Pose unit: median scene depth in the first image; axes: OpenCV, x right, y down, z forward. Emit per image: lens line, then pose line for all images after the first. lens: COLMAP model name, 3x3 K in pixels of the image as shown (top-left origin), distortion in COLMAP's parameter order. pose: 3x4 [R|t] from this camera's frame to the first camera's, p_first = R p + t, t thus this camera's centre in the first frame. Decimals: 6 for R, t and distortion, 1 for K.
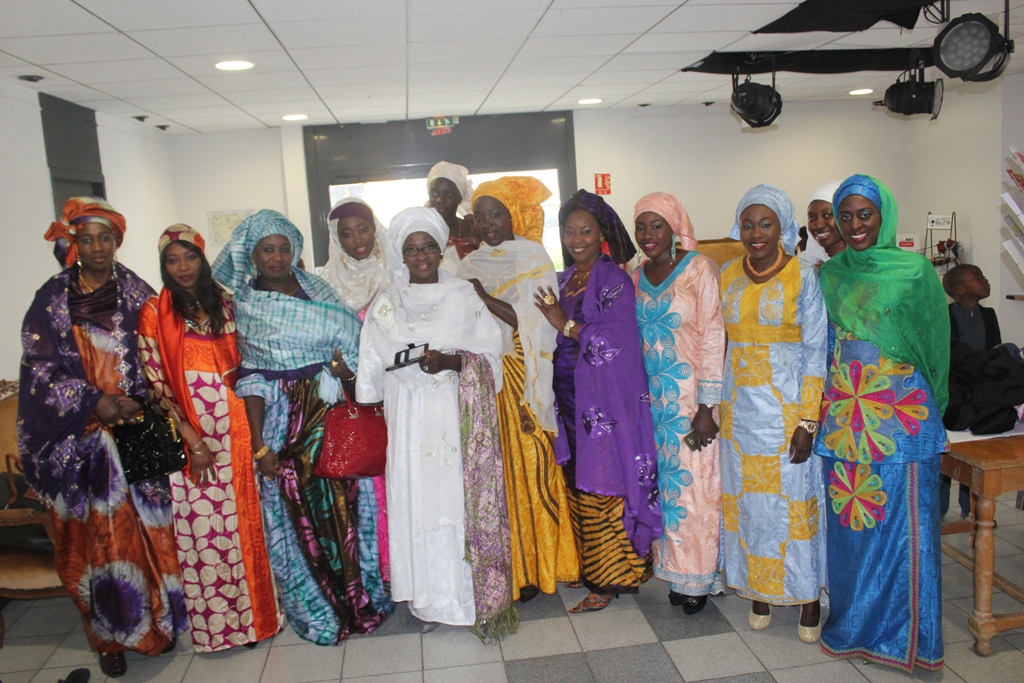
lens RADIAL K [[885.3, 0, 501.3], [0, 885.3, 339.6], [0, 0, 1]] dist [-0.146989, 0.152538]
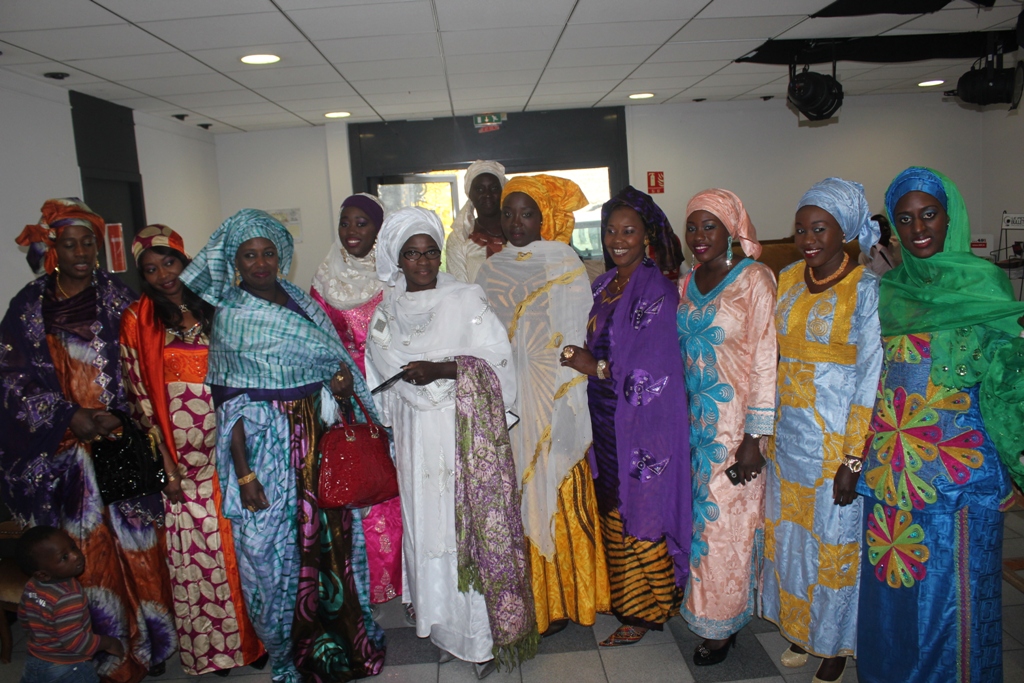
lens RADIAL K [[871.3, 0, 512.0], [0, 871.3, 341.5], [0, 0, 1]] dist [-0.143103, 0.156908]
pose [[0.997013, 0.010216, -0.076561, 0.062711], [-0.009692, 0.999927, 0.007214, -0.016359], [0.076629, -0.006450, 0.997039, 0.090463]]
